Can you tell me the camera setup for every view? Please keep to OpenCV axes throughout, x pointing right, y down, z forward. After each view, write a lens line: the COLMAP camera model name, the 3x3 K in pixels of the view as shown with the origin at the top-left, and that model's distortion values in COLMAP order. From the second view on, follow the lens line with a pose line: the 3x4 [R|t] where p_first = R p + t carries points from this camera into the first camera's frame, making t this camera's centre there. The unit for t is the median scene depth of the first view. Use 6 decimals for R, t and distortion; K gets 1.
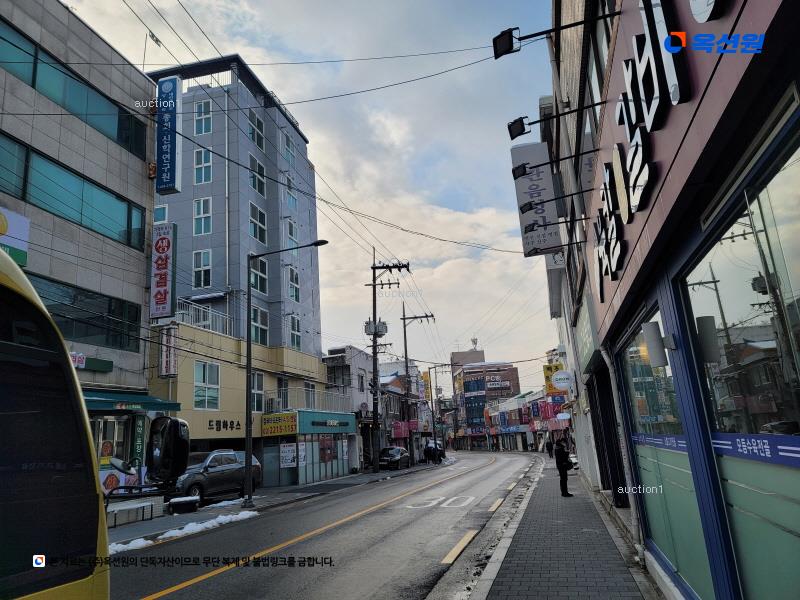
lens RADIAL K [[589.3, 0, 400.6], [0, 589.3, 291.3], [0, 0, 1]] dist [0.075895, -0.031441]
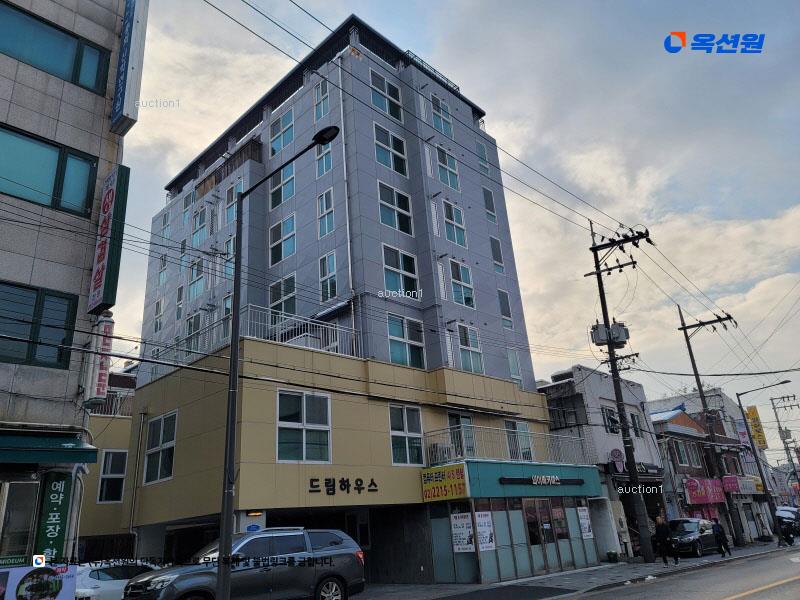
lens RADIAL K [[589.3, 0, 389.8], [0, 589.3, 289.2], [0, 0, 1]] dist [0.075895, -0.031441]
pose [[0.860553, -0.180666, -0.476244, 0.087551], [0.132991, 0.982246, -0.132312, 0.081544], [0.491694, 0.050526, 0.869301, 0.341174]]
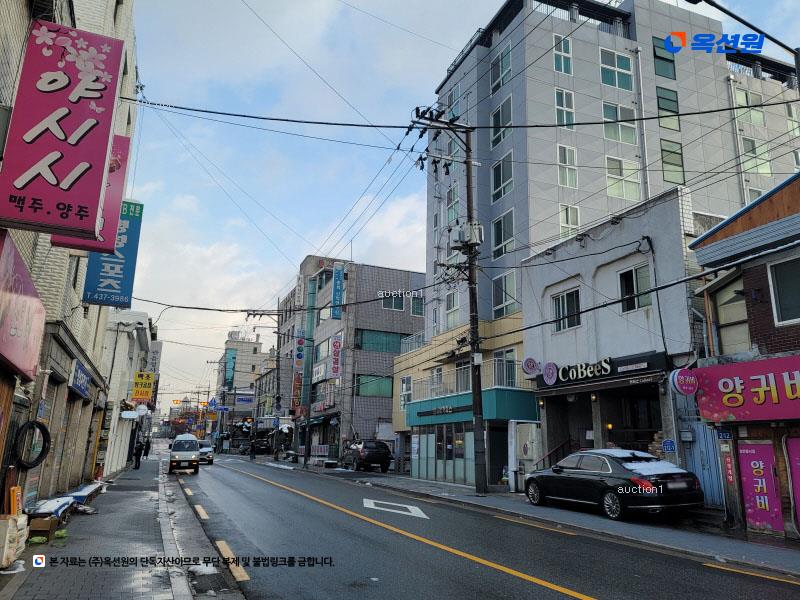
lens RADIAL K [[589.3, 0, 401.4], [0, 589.3, 297.0], [0, 0, 1]] dist [0.075895, -0.031441]
pose [[-0.814835, -0.087551, -0.573043, 0.388878], [0.183815, 0.898494, -0.398648, 0.391724], [0.549778, -0.430166, -0.716032, 1.604413]]
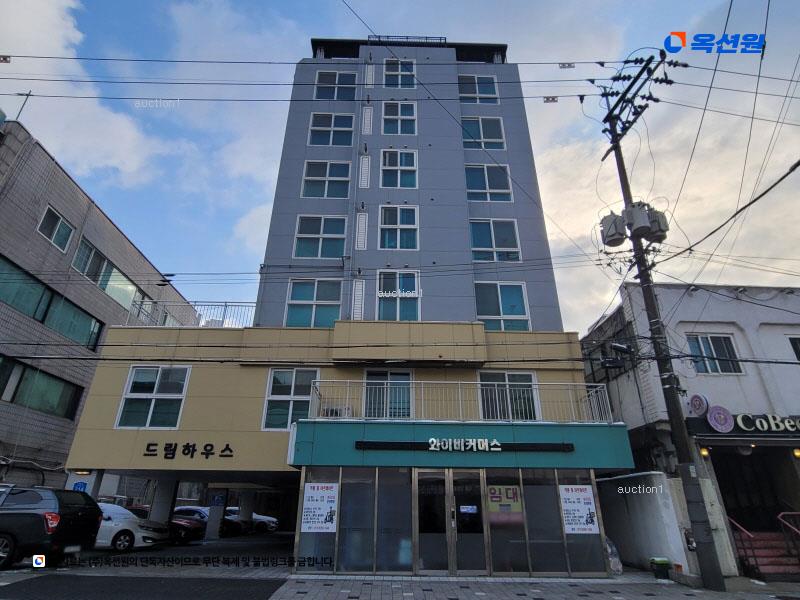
lens RADIAL K [[416.9, 0, 383.7], [0, 416.9, 308.5], [0, 0, 1]] dist [-0.005983, 0.001676]
pose [[0.252530, -0.337704, -0.906744, 0.202478], [0.212323, 0.933617, -0.288580, 0.205795], [0.944006, -0.119647, 0.307468, 0.863157]]
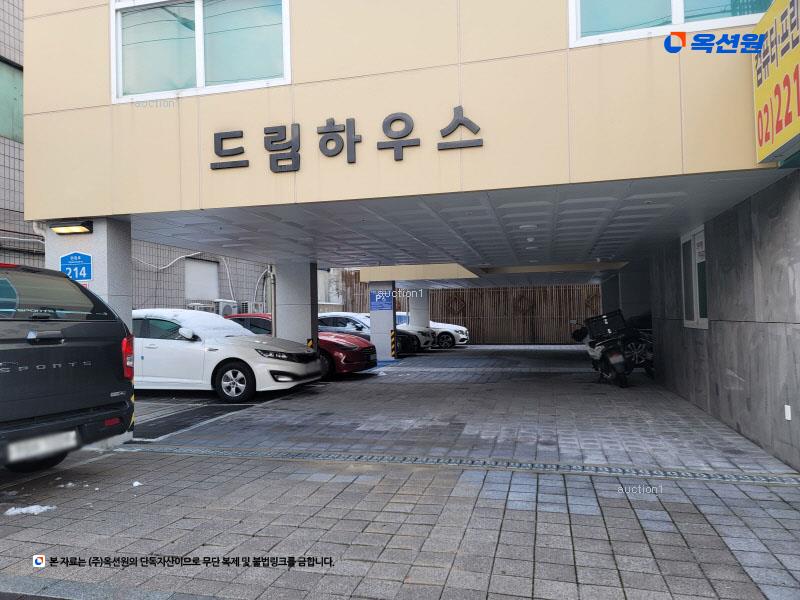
lens RADIAL K [[589.3, 0, 402.7], [0, 589.3, 299.5], [0, 0, 1]] dist [0.075895, -0.031441]
pose [[-0.007094, 0.061283, -0.998095, -0.062902], [0.268799, 0.961501, 0.057125, 0.217775], [0.963170, -0.267882, -0.023294, 0.805517]]
